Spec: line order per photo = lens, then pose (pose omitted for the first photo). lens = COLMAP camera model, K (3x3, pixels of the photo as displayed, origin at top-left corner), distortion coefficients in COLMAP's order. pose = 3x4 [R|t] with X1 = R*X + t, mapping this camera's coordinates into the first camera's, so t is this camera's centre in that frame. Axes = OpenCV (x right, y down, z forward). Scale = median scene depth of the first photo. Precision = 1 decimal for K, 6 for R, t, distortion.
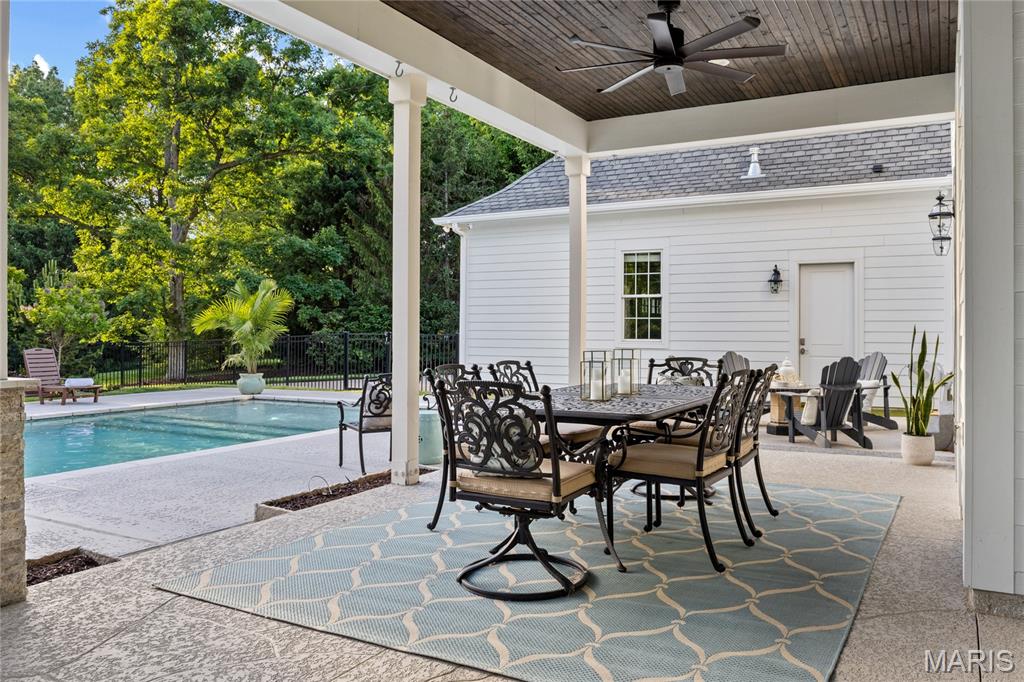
lens RADIAL K [[791.2, 0, 517.2], [0, 791.2, 332.4], [0, 0, 1]] dist [0.002326, 0.005557]
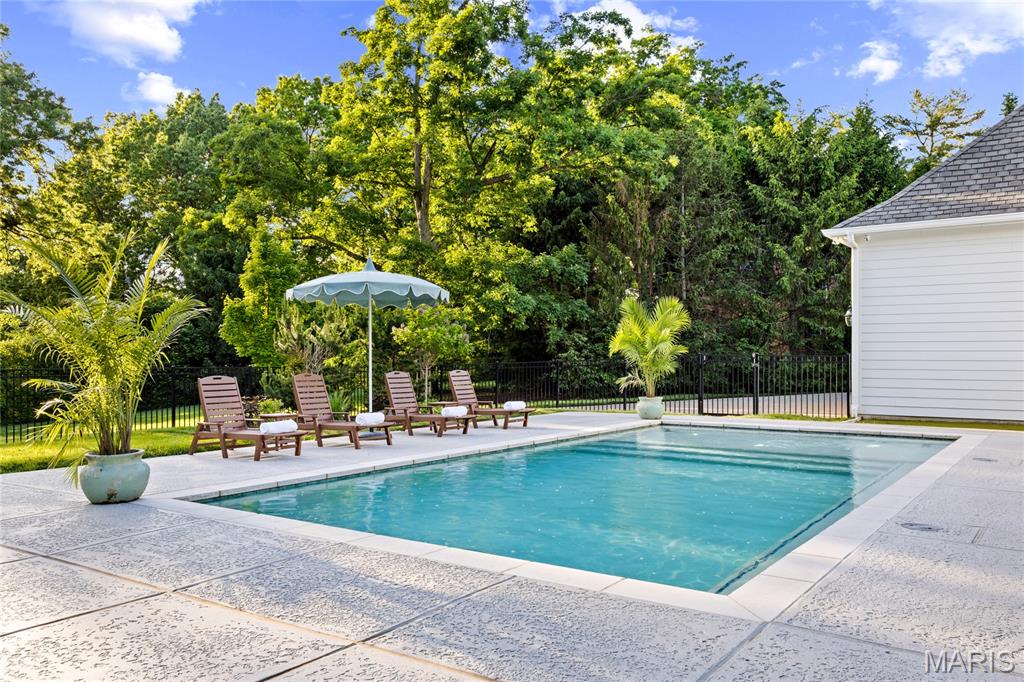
lens RADIAL K [[820.0, 0, 510.5], [0, 820.0, 345.9], [0, 0, 1]] dist [0.002933, -0.001593]
pose [[0.994964, -0.003639, -0.100164, -0.250236], [0.002409, 0.999920, -0.012403, 0.001796], [0.100201, 0.012100, 0.994894, 0.006176]]
